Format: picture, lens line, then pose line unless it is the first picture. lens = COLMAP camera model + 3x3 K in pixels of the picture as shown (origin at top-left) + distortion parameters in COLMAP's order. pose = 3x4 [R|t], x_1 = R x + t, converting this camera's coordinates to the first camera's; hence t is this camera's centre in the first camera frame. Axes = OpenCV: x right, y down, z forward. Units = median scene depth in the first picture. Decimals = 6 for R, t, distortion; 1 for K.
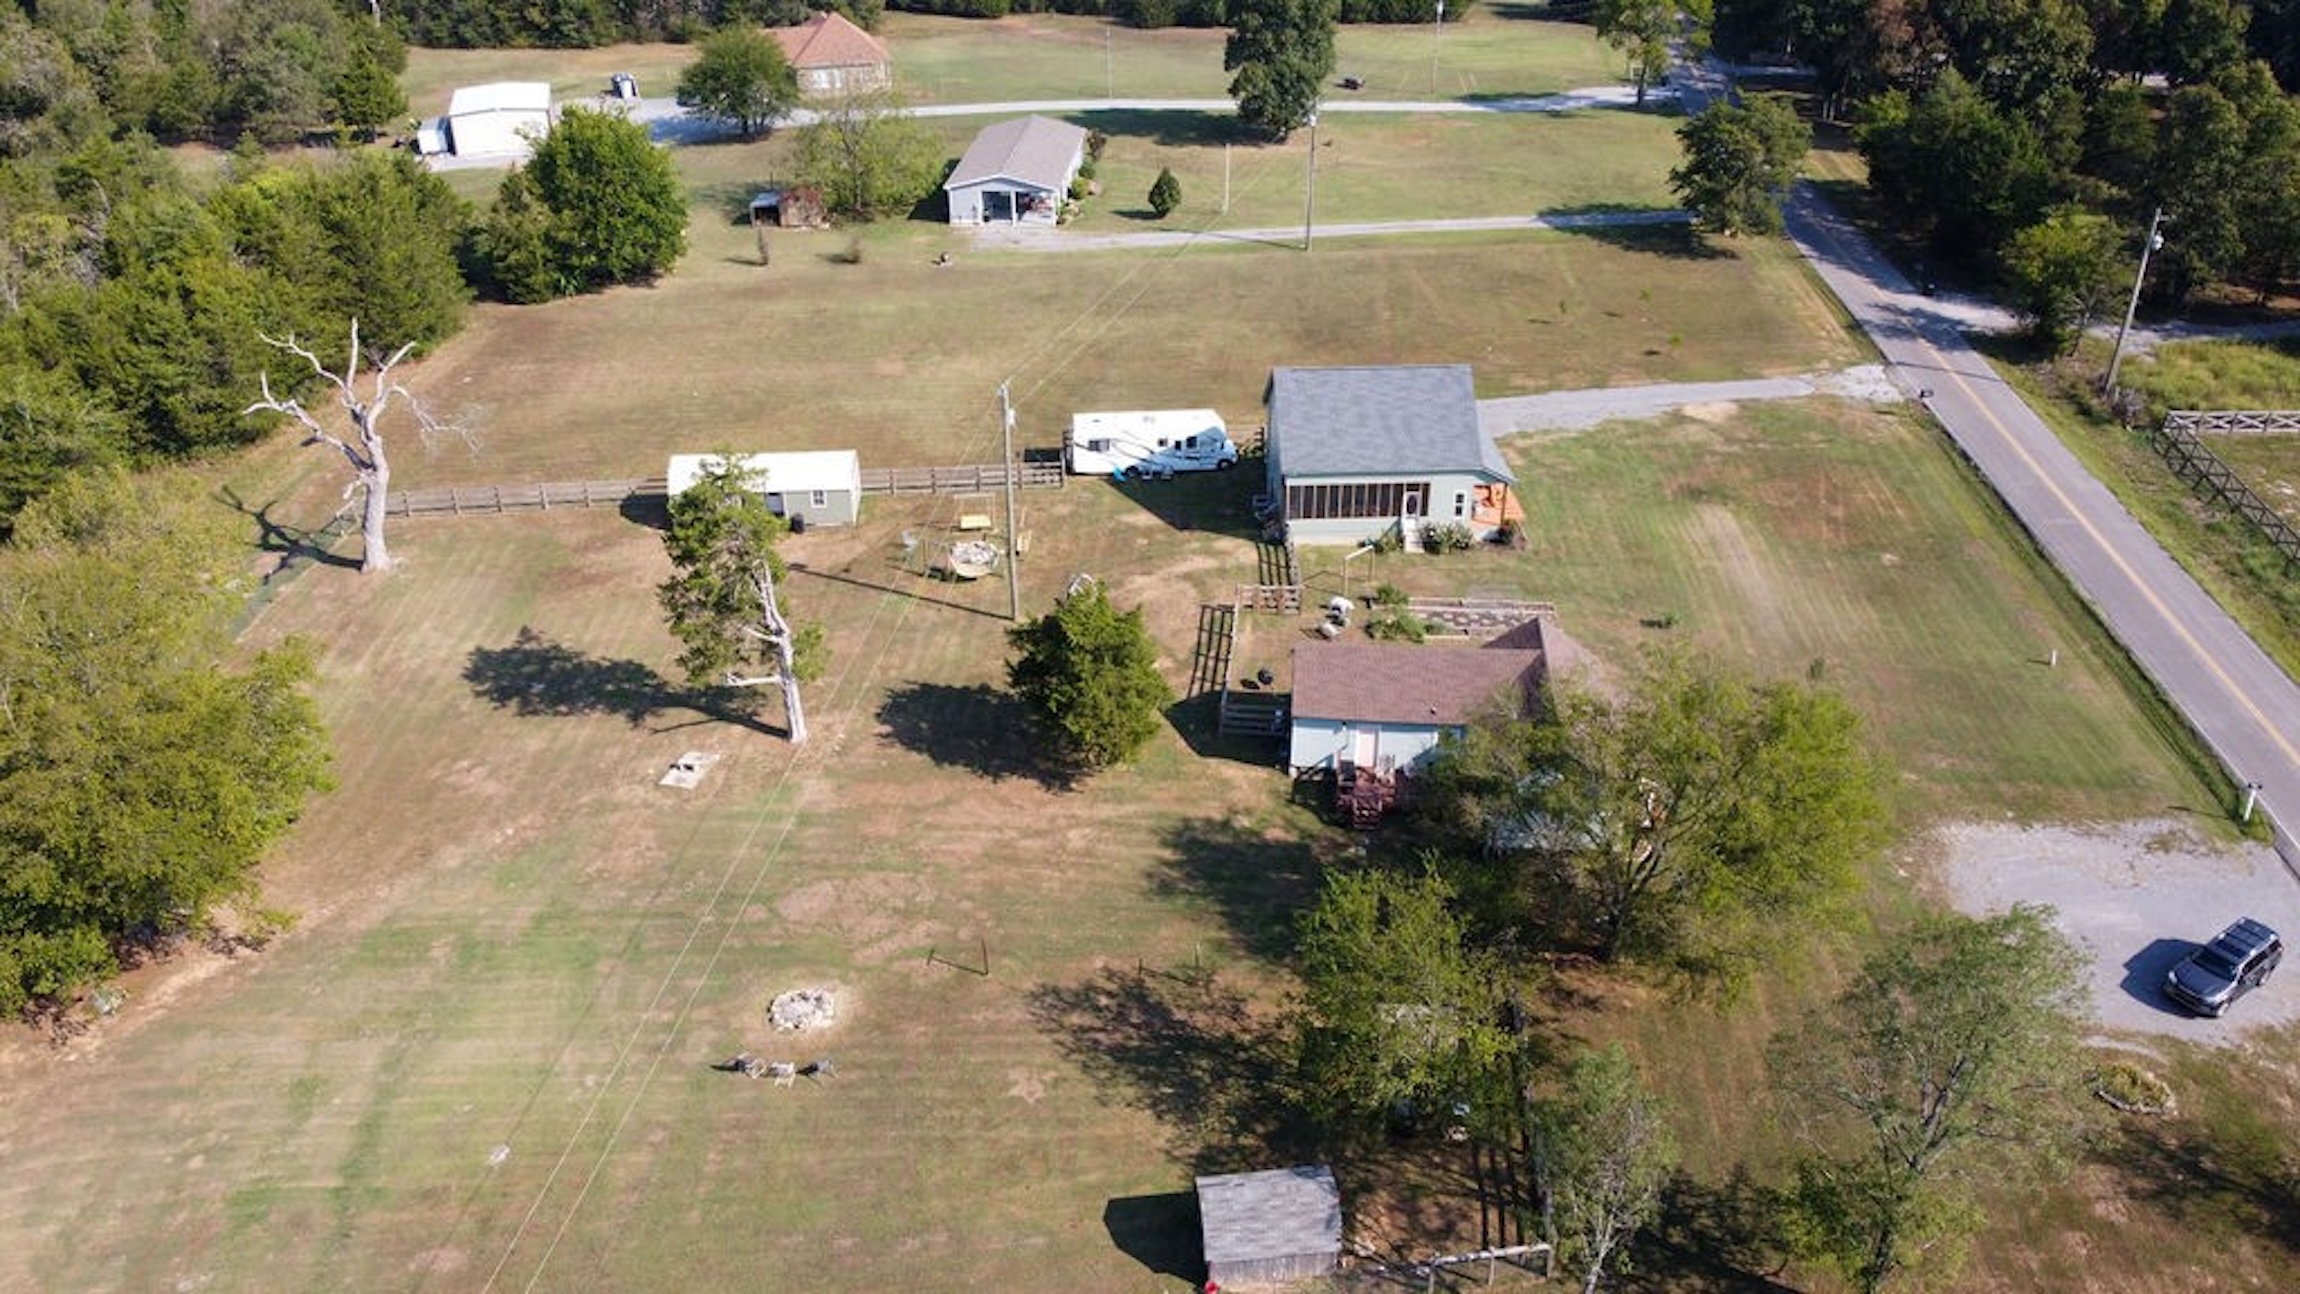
lens RADIAL K [[1741.3, 0, 1150.0], [0, 1741.3, 647.0], [0, 0, 1]] dist [-0.005429, -0.007522]
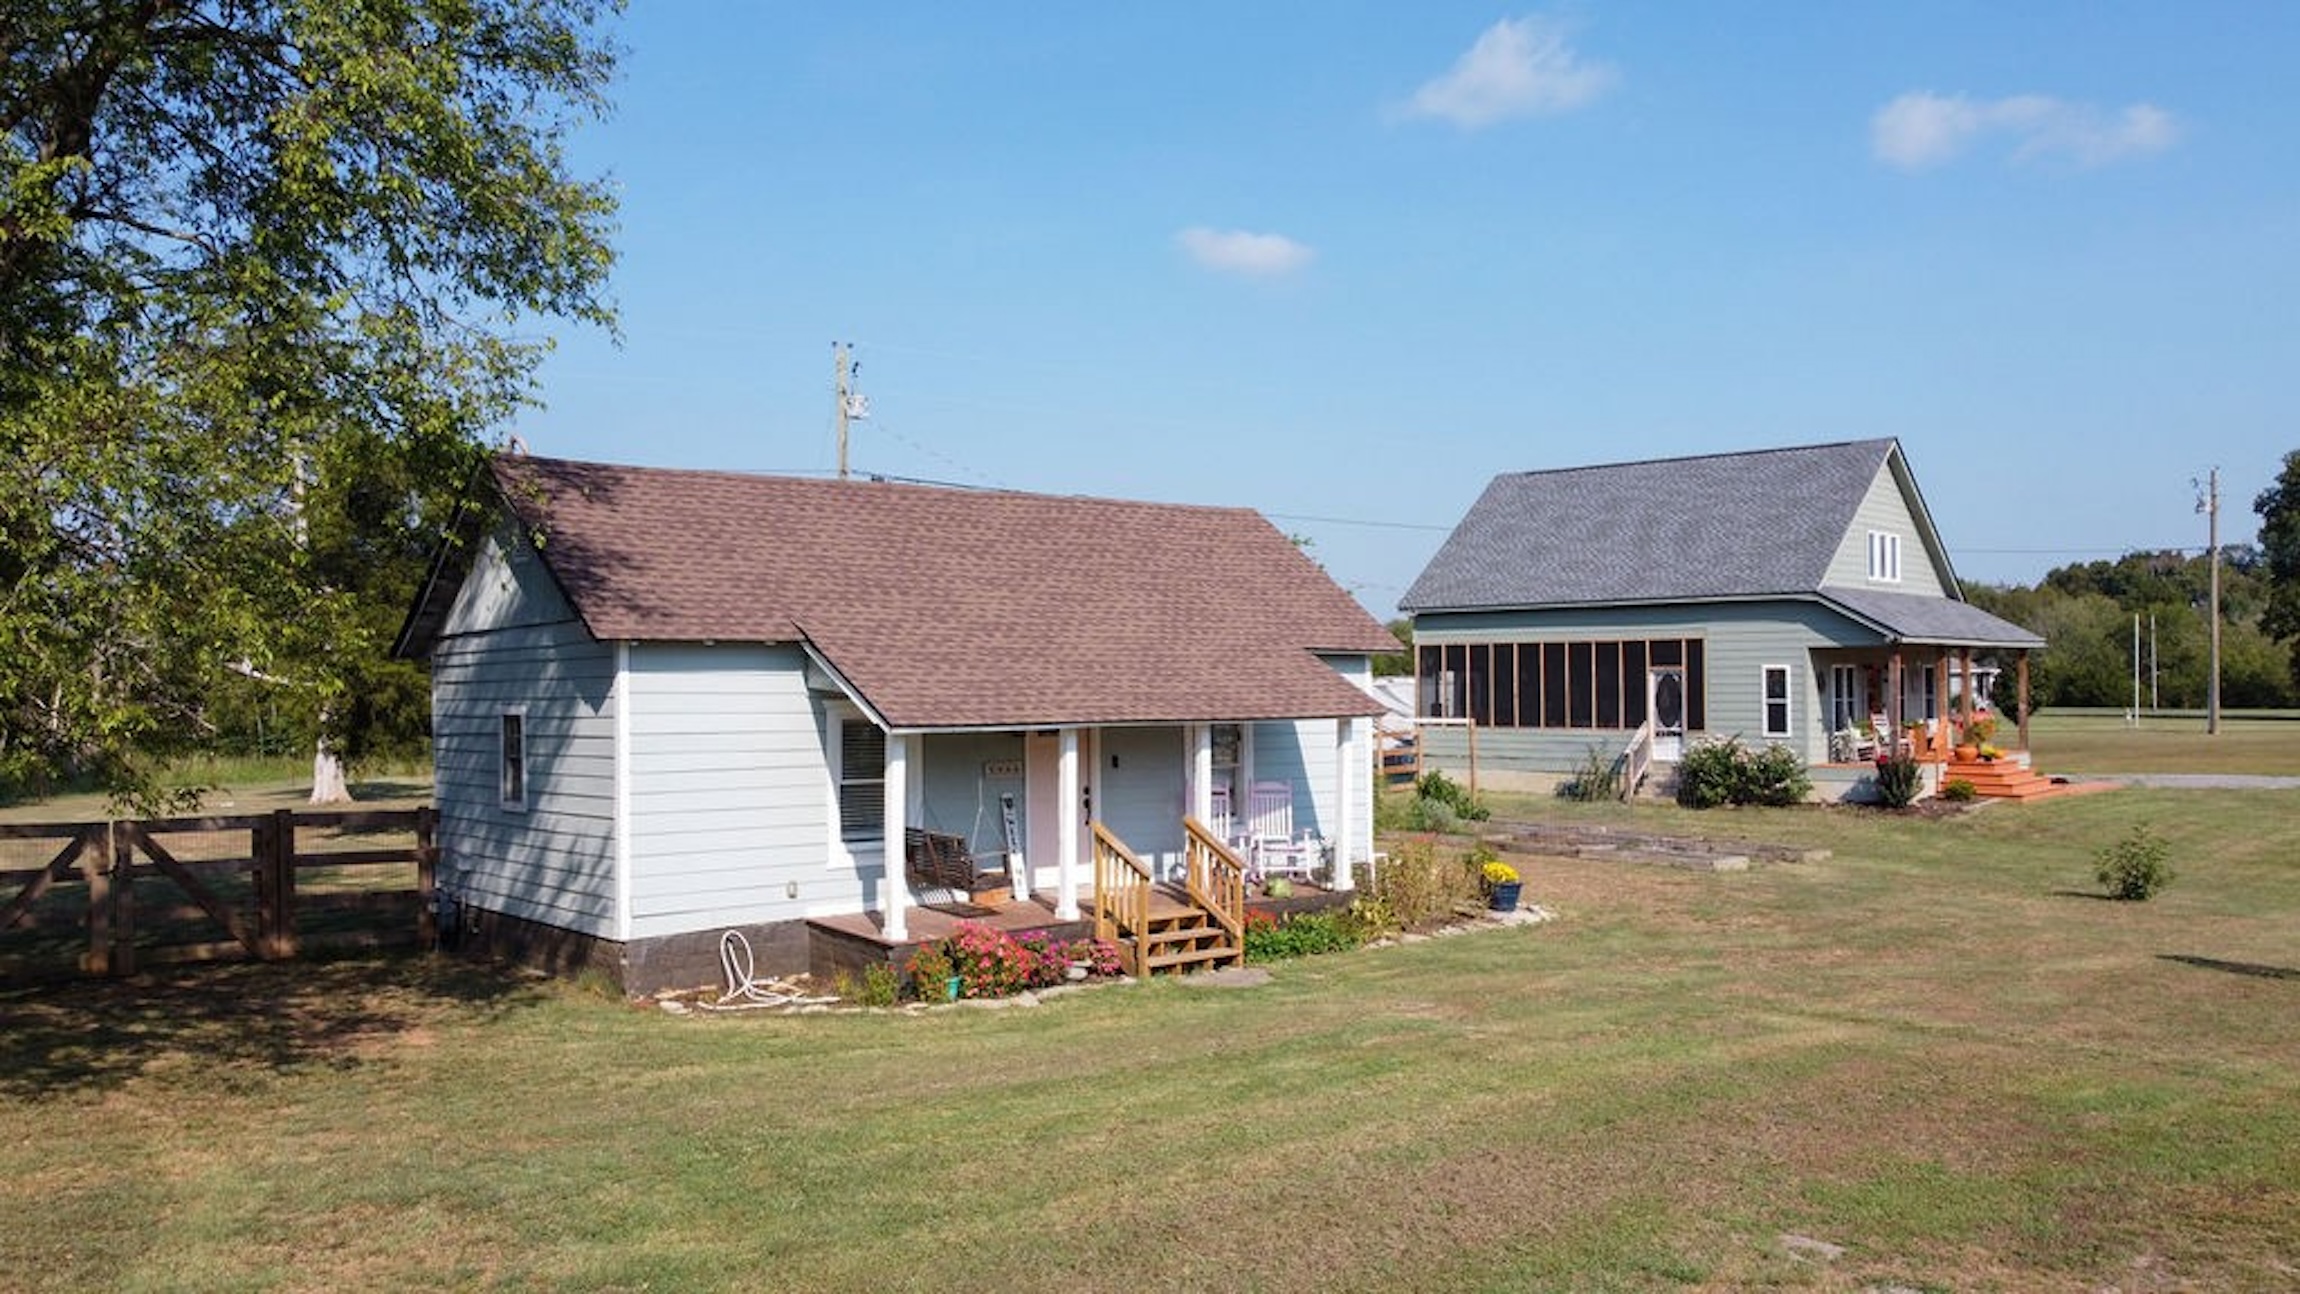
lens RADIAL K [[1741.3, 0, 1150.0], [0, 1741.3, 647.0], [0, 0, 1]] dist [-0.005429, -0.007522]
pose [[0.713049, -0.013733, -0.700980, 0.297891], [-0.344293, 0.864097, -0.367150, 0.088969], [0.610756, 0.503138, 0.611415, 0.545070]]
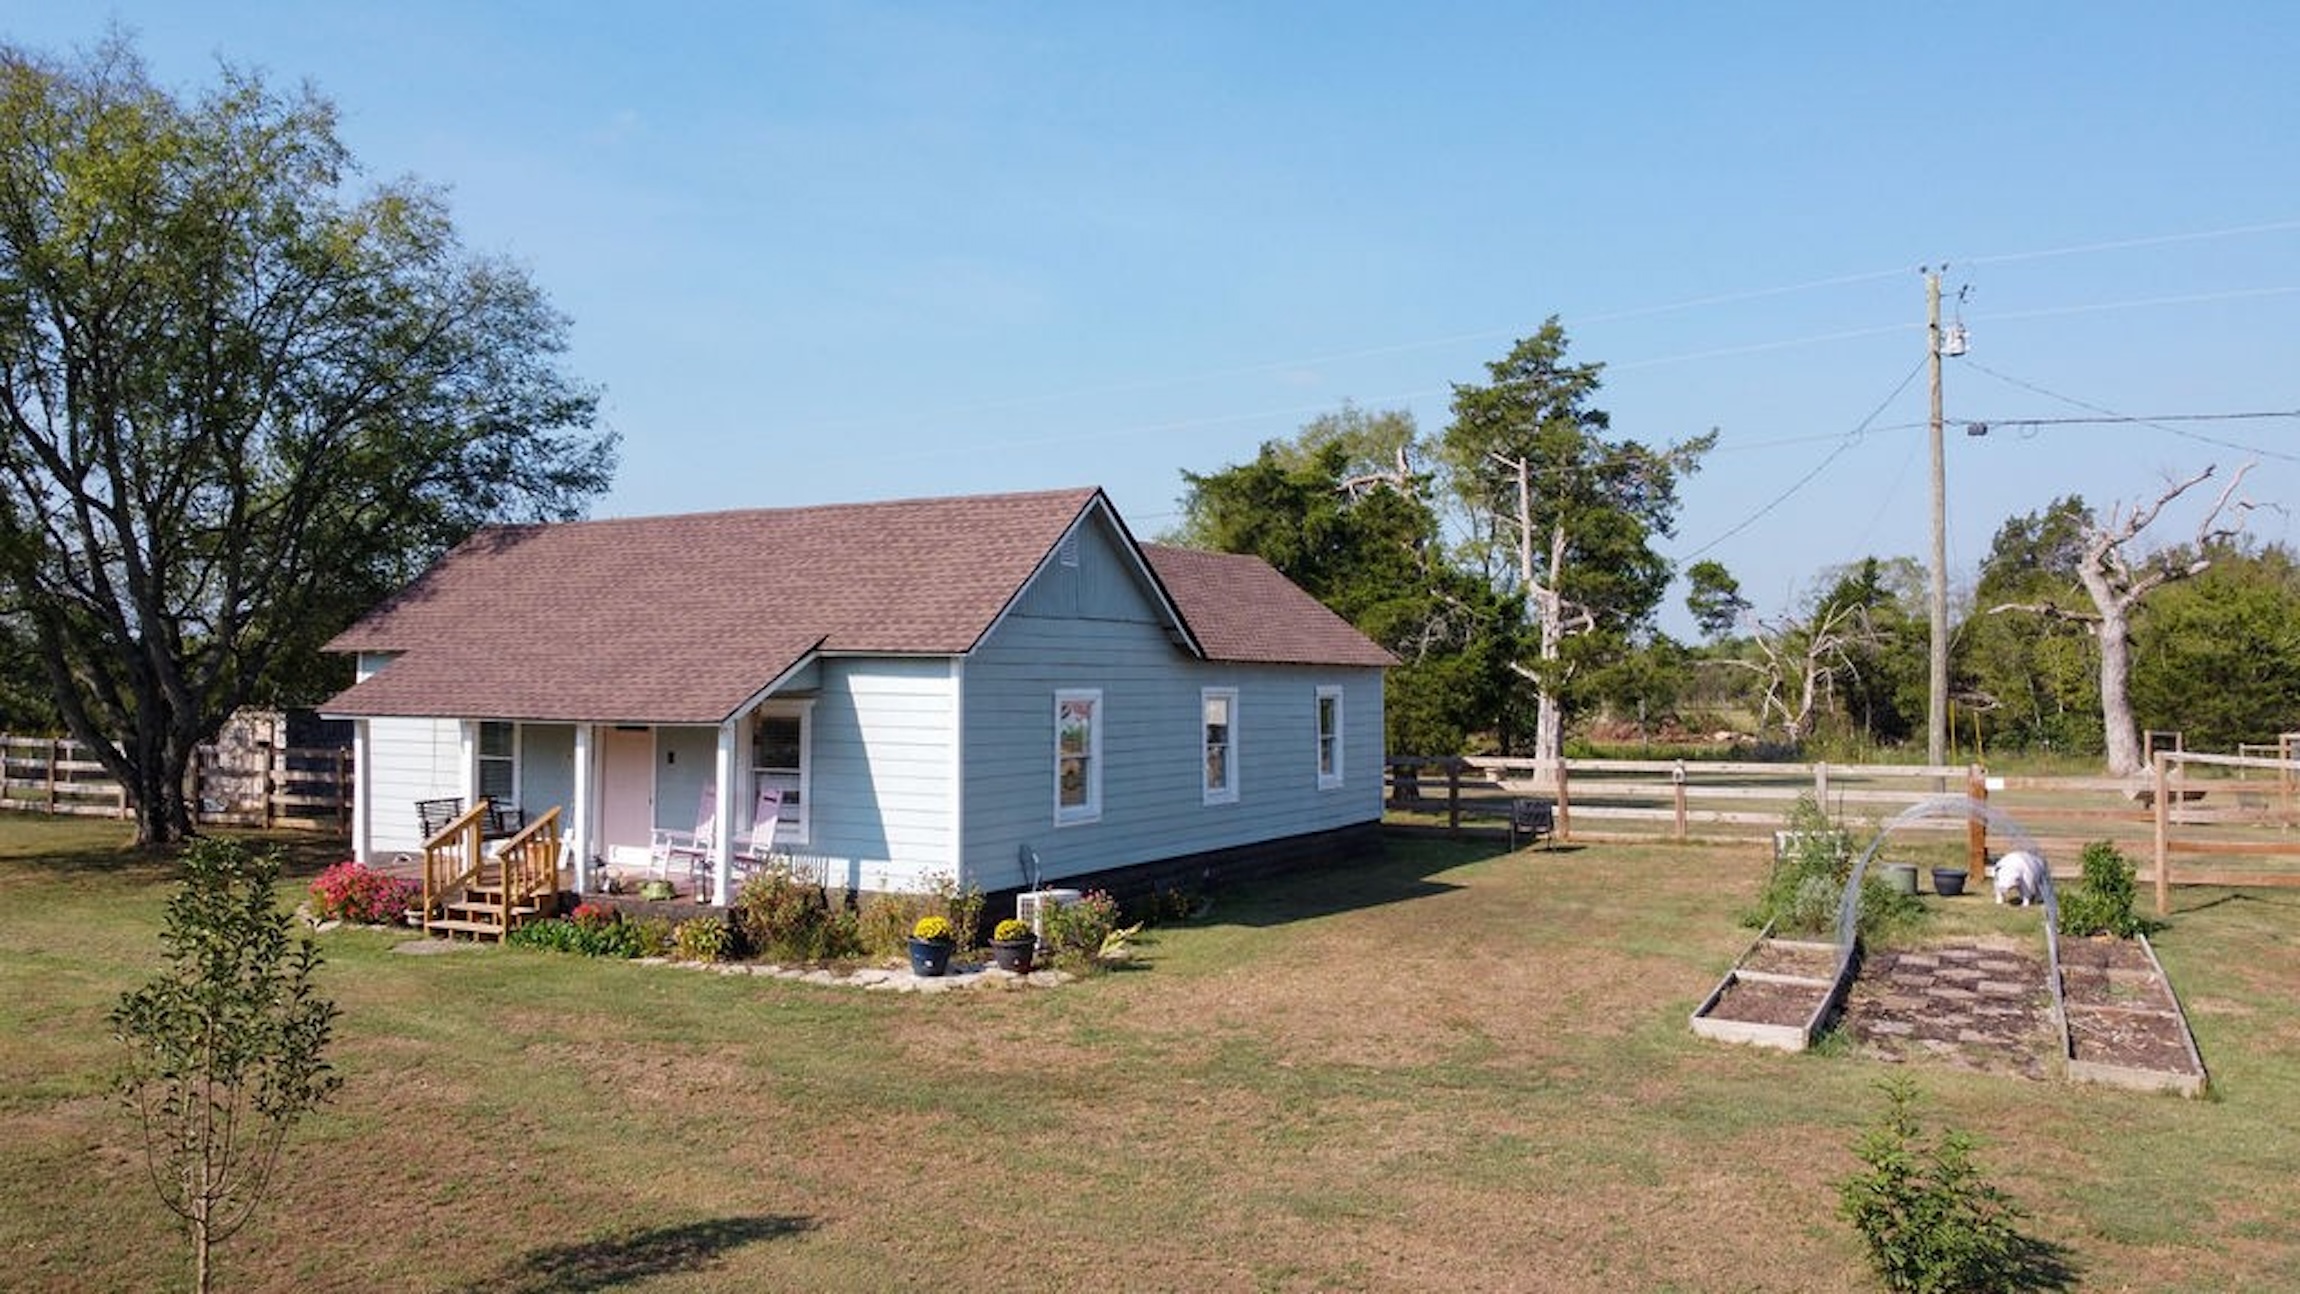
lens RADIAL K [[1747.2, 0, 1150.0], [0, 1747.2, 647.0], [0, 0, 1]] dist [-0.012213, -0.004178]
pose [[-0.391805, -0.011098, -0.919981, 0.326842], [-0.458021, 0.869569, 0.184573, -0.034792], [0.797939, 0.493687, -0.345785, 0.759291]]
